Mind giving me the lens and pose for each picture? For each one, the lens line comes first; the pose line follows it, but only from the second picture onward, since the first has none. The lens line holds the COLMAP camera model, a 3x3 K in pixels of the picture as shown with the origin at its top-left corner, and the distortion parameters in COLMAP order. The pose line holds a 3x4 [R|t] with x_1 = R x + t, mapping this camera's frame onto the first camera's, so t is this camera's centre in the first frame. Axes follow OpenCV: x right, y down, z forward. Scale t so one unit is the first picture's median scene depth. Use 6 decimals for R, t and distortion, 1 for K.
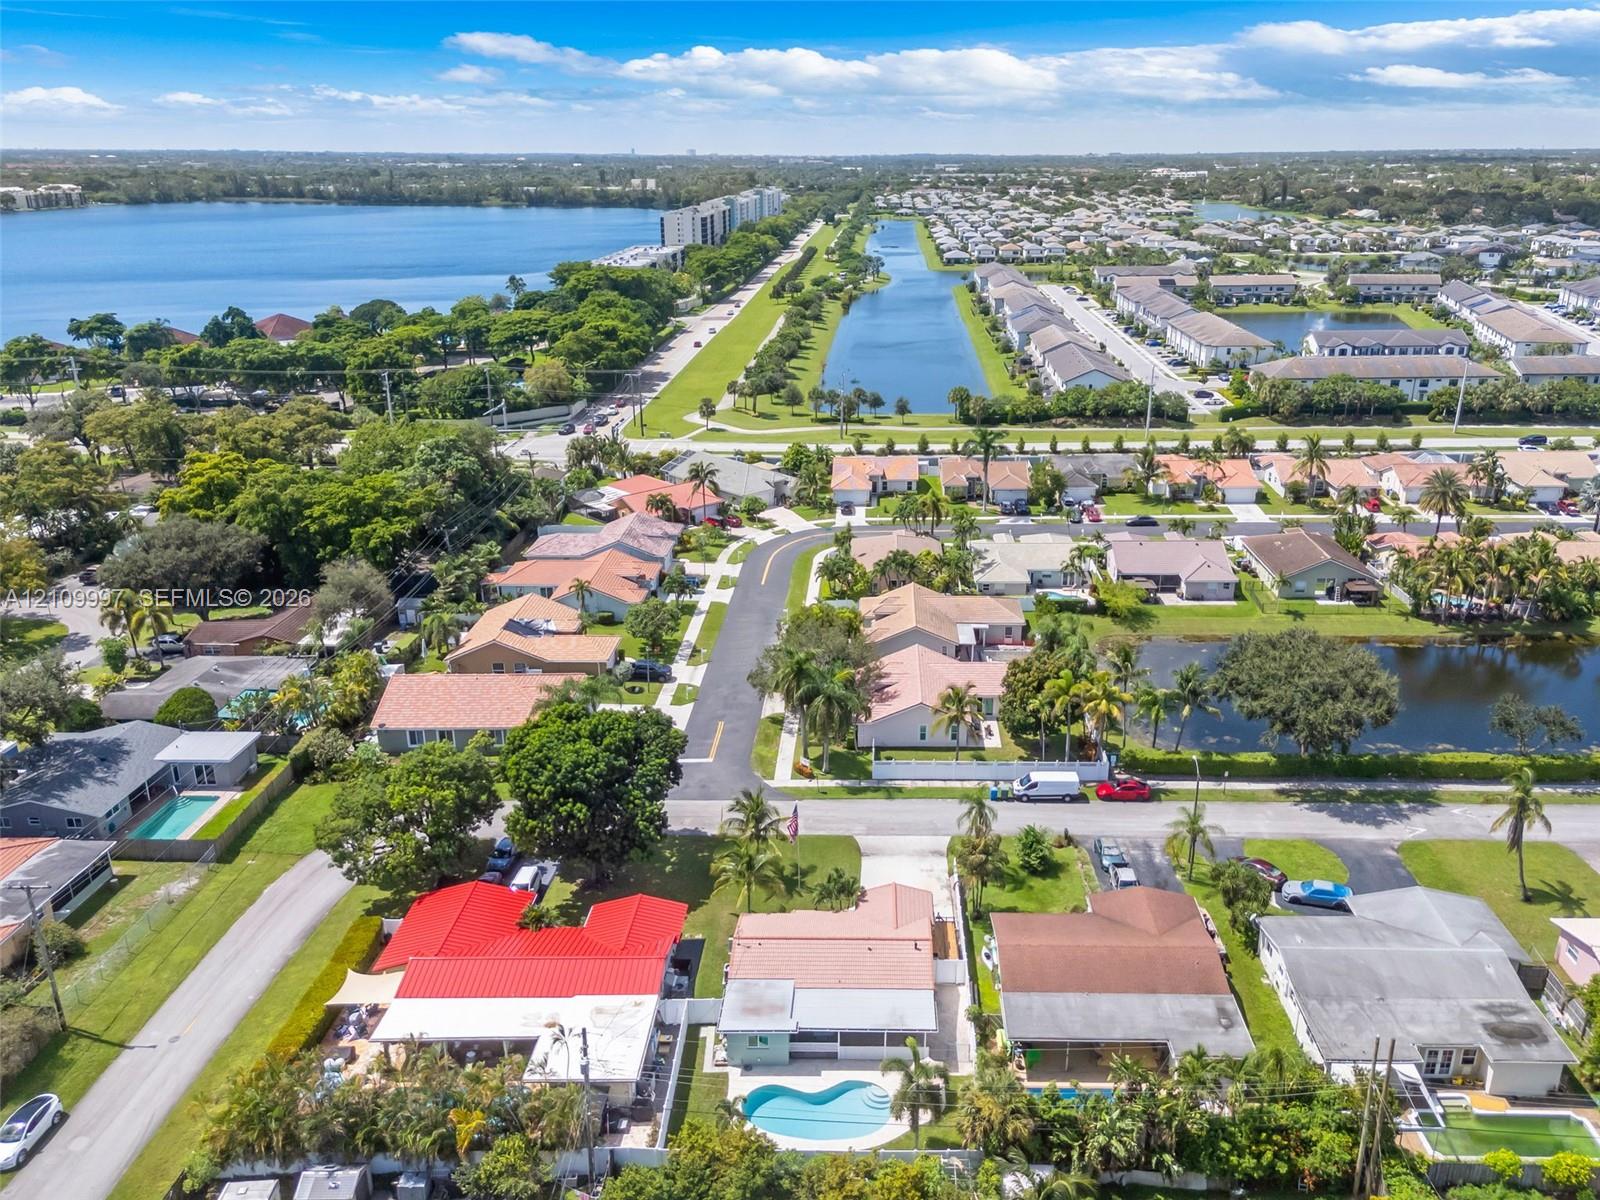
lens RADIAL K [[1206.4, 0, 800.0], [0, 1206.4, 600.0], [0, 0, 1]] dist [0.120085, -0.124173]
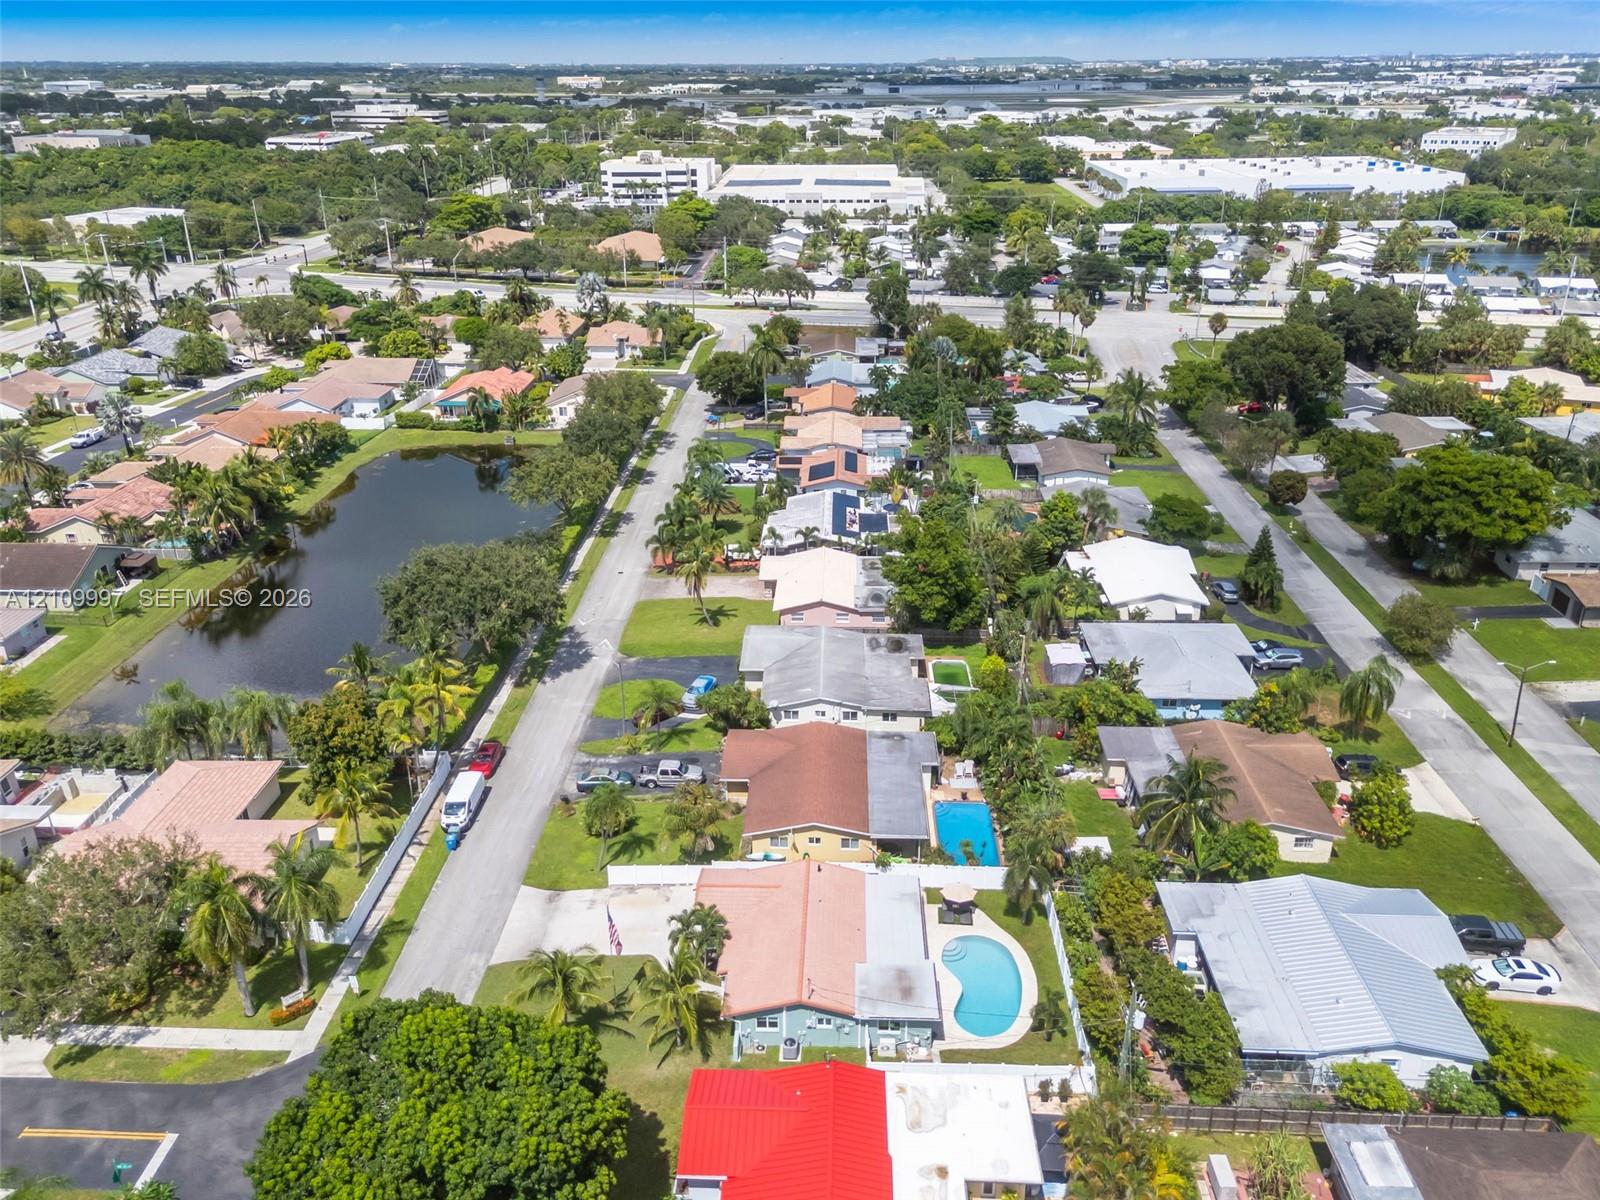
lens RADIAL K [[1206.4, 0, 800.0], [0, 1206.4, 600.0], [0, 0, 1]] dist [0.120085, -0.124173]
pose [[-0.016290, -0.396104, 0.918061, -0.539602], [0.341906, 0.860626, 0.377390, -0.217121], [-0.939593, 0.320038, 0.121410, 0.583263]]
